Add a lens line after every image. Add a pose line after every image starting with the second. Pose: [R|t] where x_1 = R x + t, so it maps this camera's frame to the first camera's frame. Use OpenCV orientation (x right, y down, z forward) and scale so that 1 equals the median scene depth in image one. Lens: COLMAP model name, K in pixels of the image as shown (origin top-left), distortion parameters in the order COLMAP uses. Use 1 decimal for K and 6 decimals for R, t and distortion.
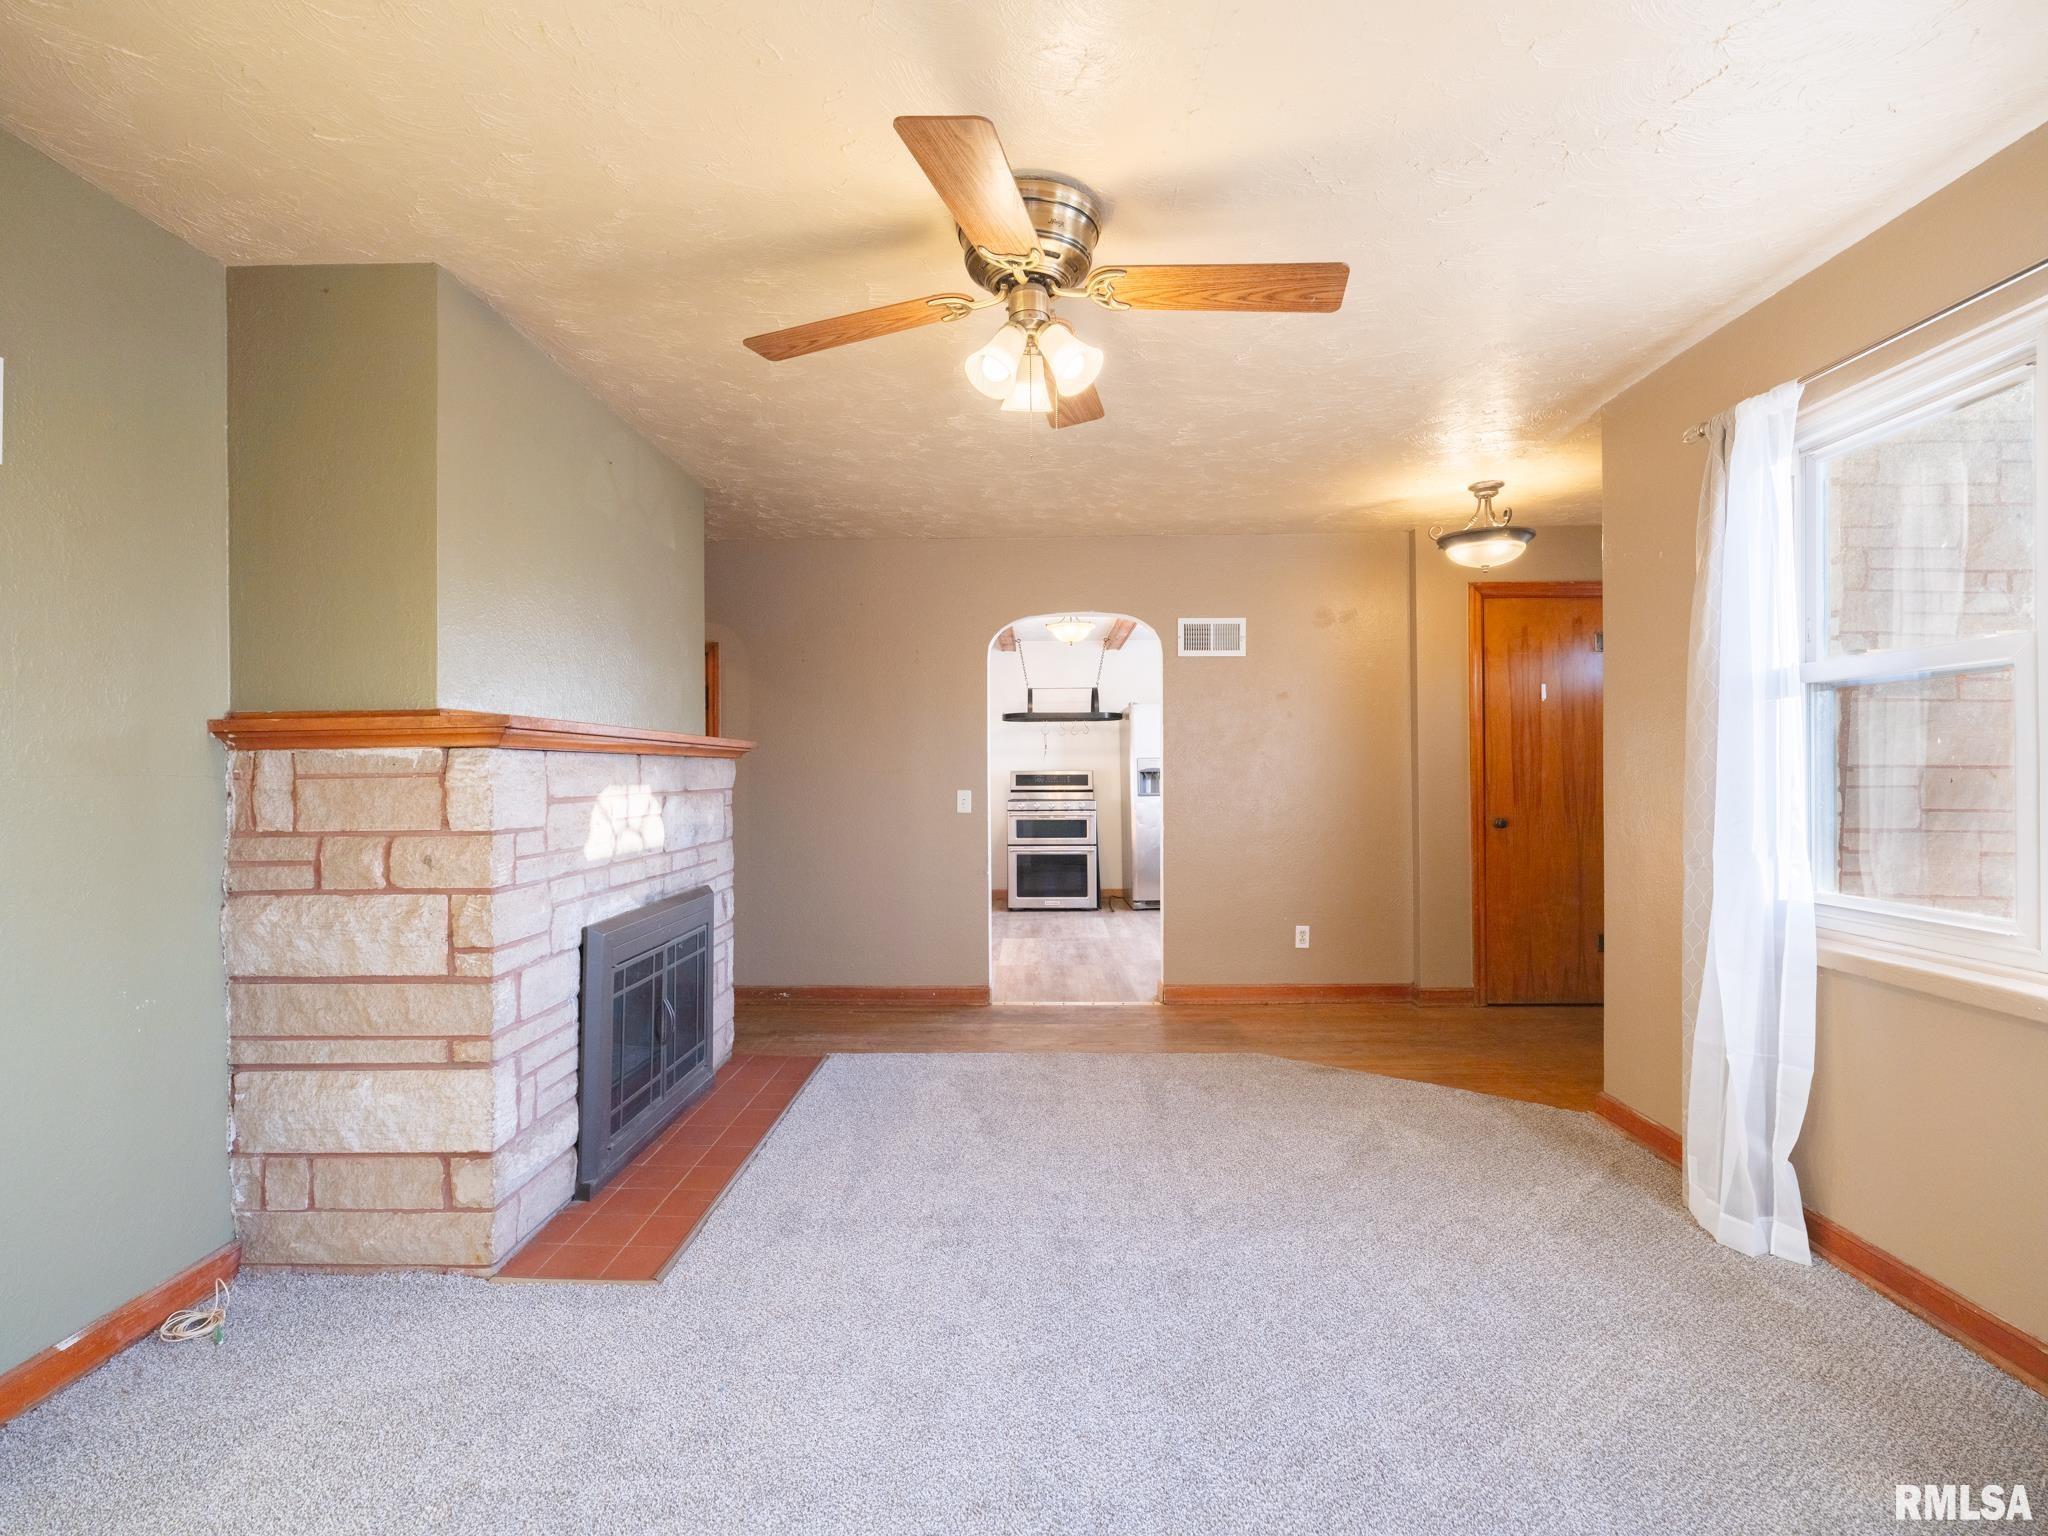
lens RADIAL K [[922.6, 0, 1020.8], [0, 922.6, 767.0], [0, 0, 1]] dist [-0.004178, 0.000995]
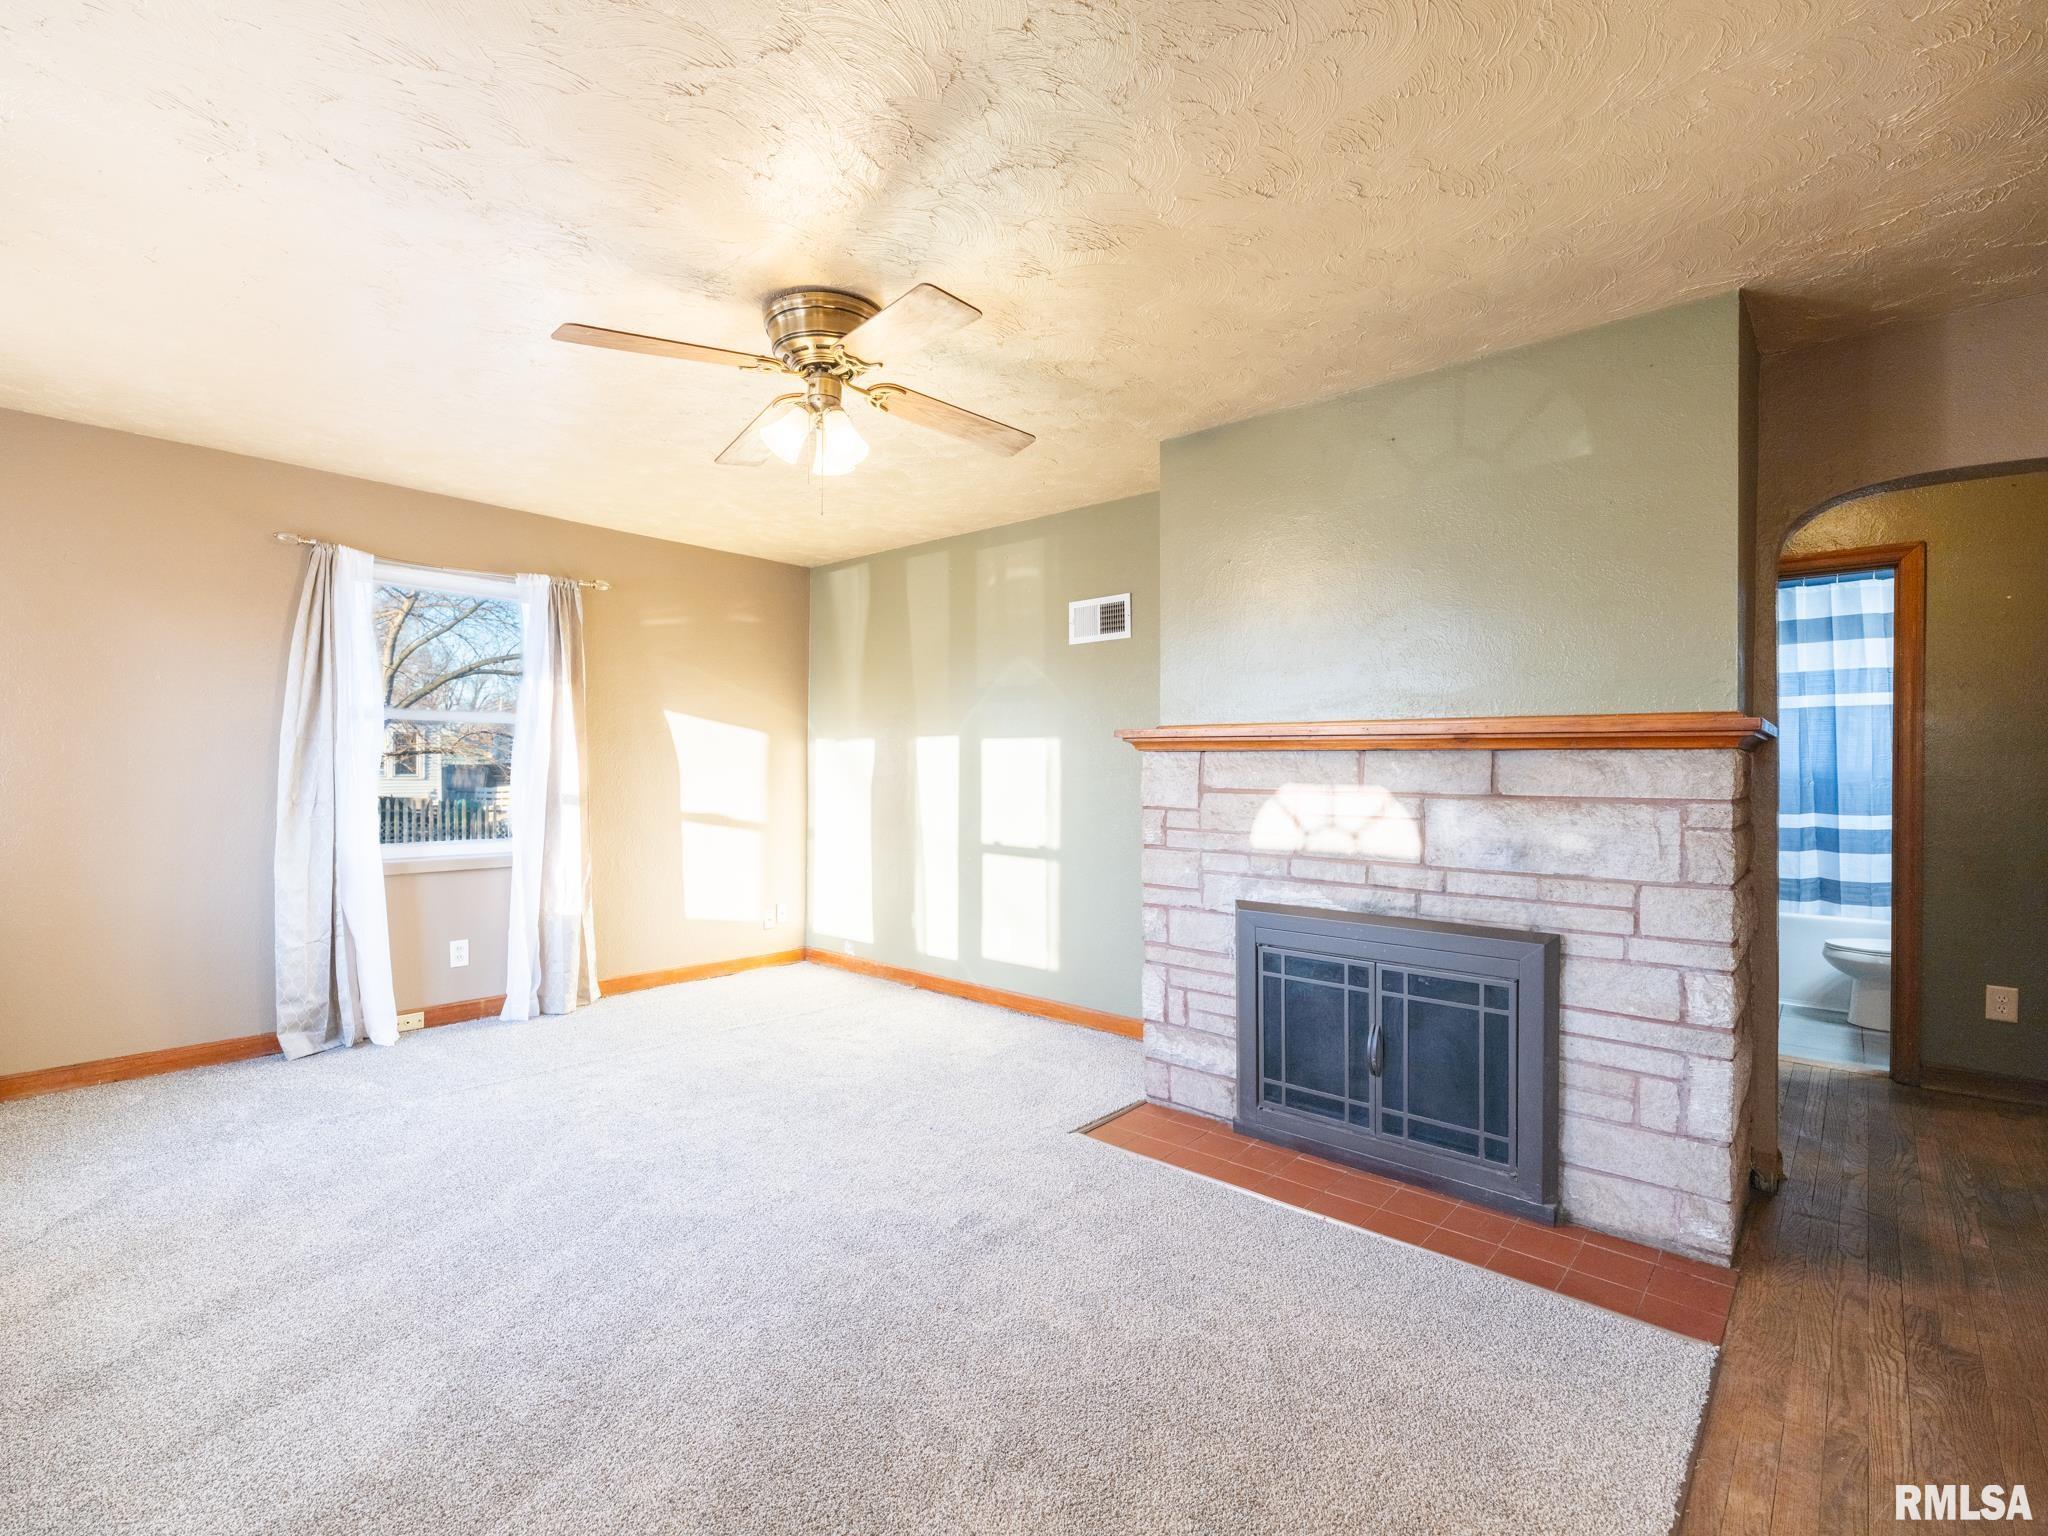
lens RADIAL K [[947.7, 0, 1032.8], [0, 947.7, 766.7], [0, 0, 1]] dist [-0.002753, 0.000861]
pose [[-0.642854, 0.002661, -0.765984, 0.475141], [0.000075, 0.999994, 0.003411, -0.000255], [0.765988, 0.002135, -0.642851, 1.203552]]
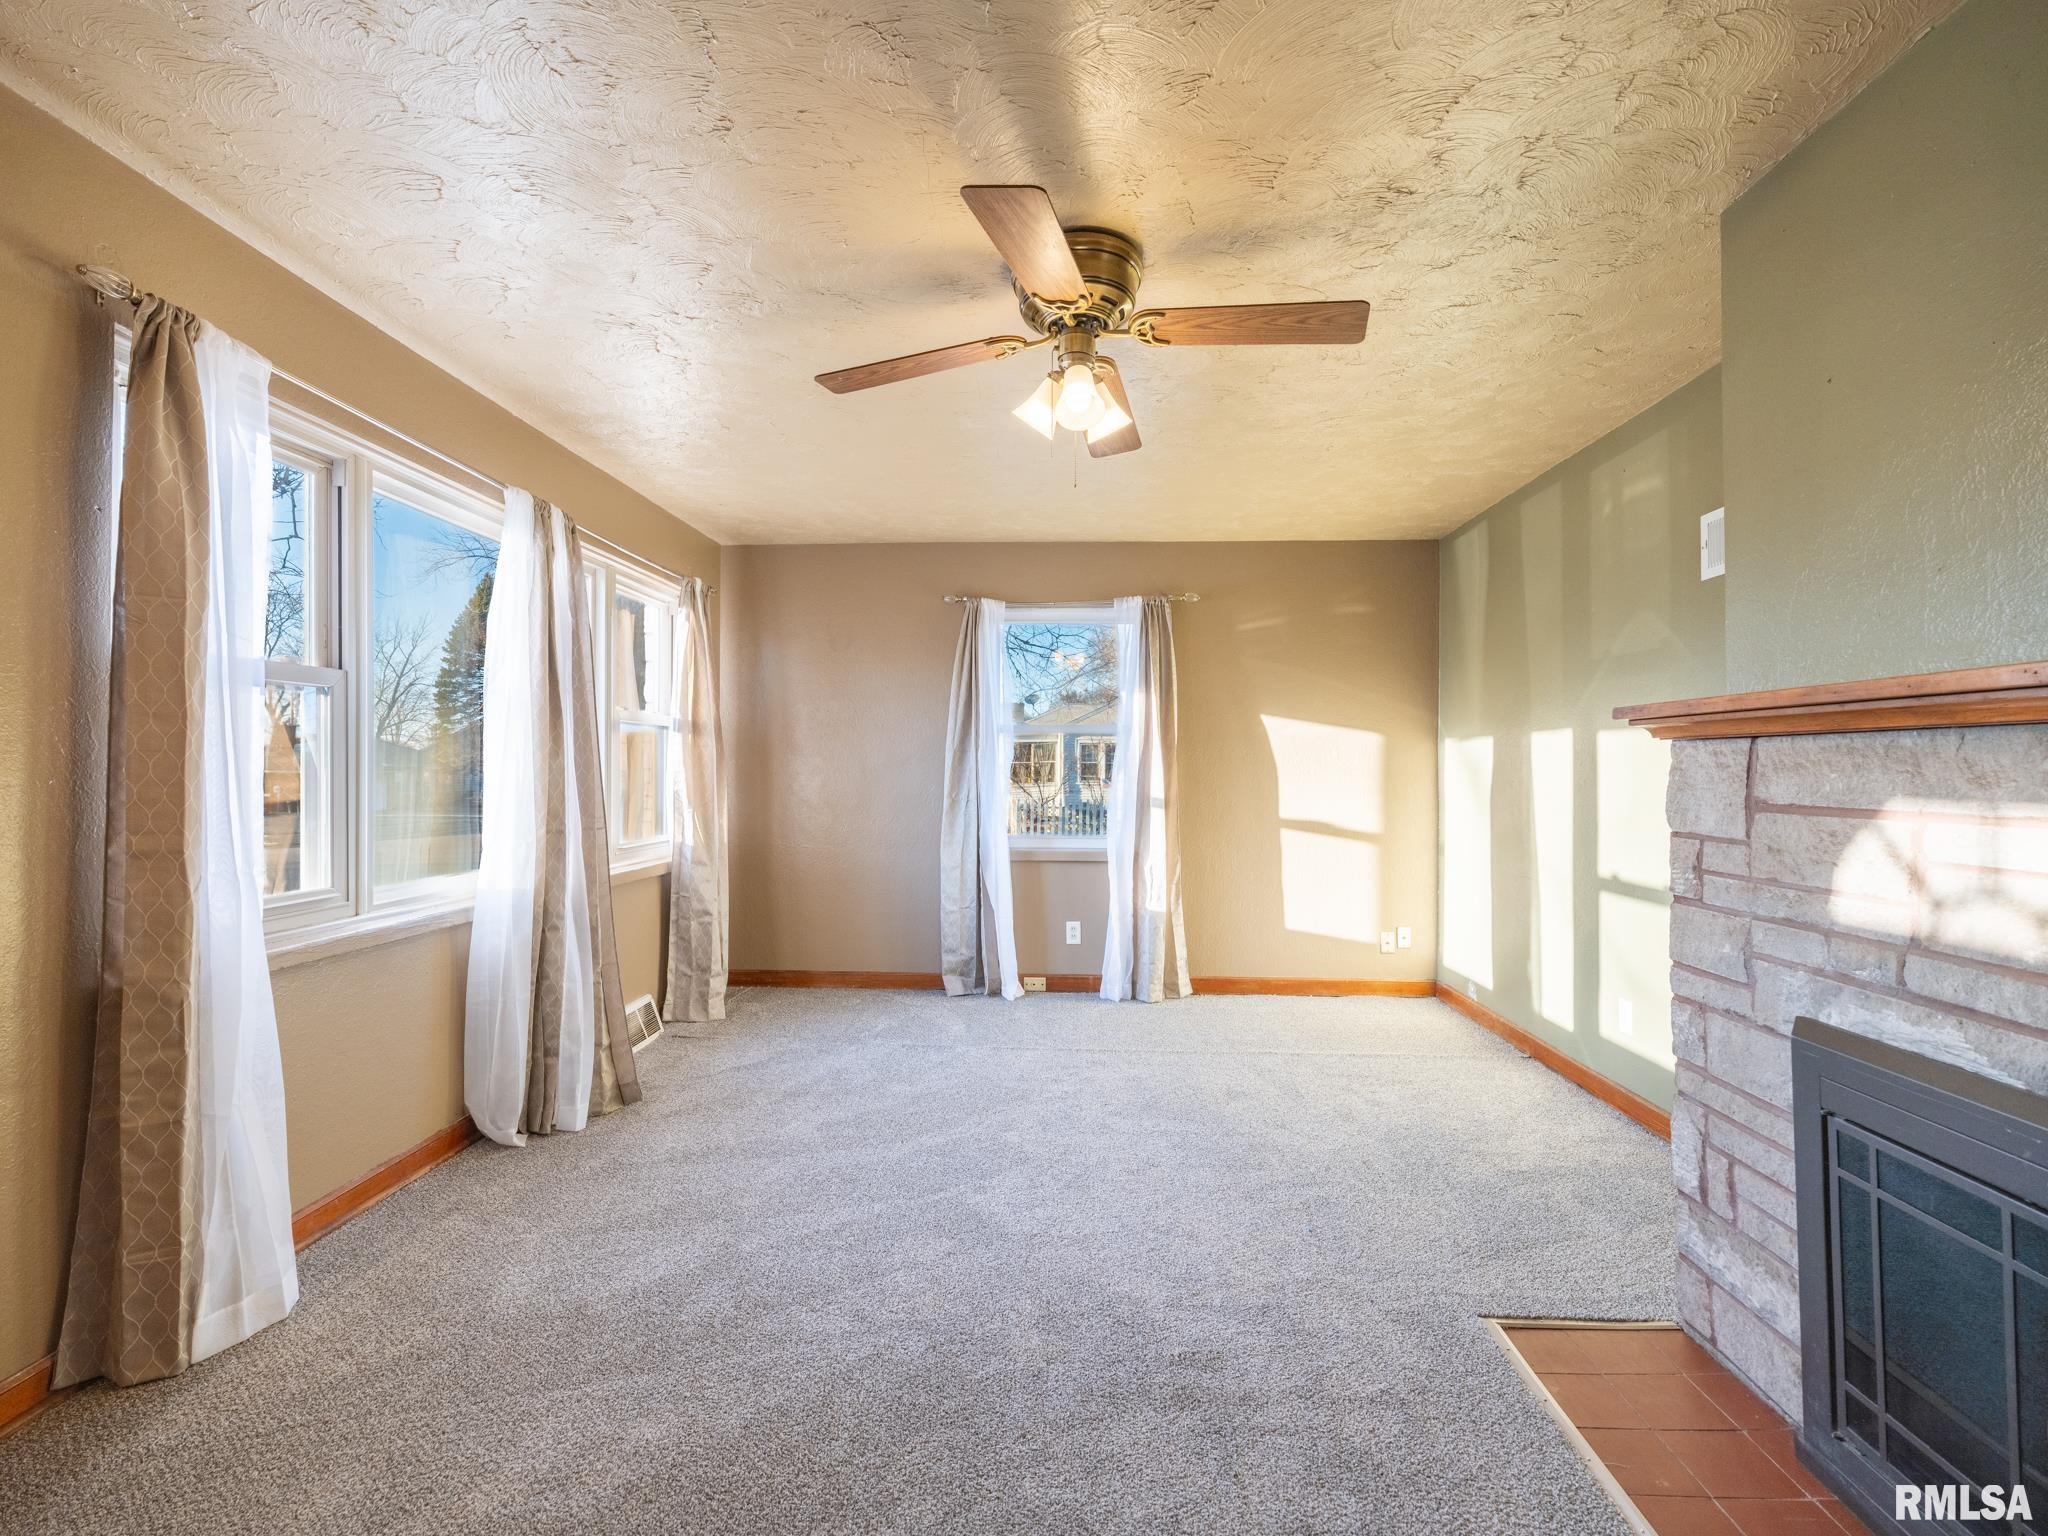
lens RADIAL K [[929.7, 0, 1024.2], [0, 929.7, 766.5], [0, 0, 1]] dist [-0.004612, 0.001354]
pose [[-0.999504, 0.005884, 0.030937, 0.023375], [0.005661, 0.999957, -0.007283, 0.005392], [-0.030979, -0.007104, -0.999495, 1.251541]]
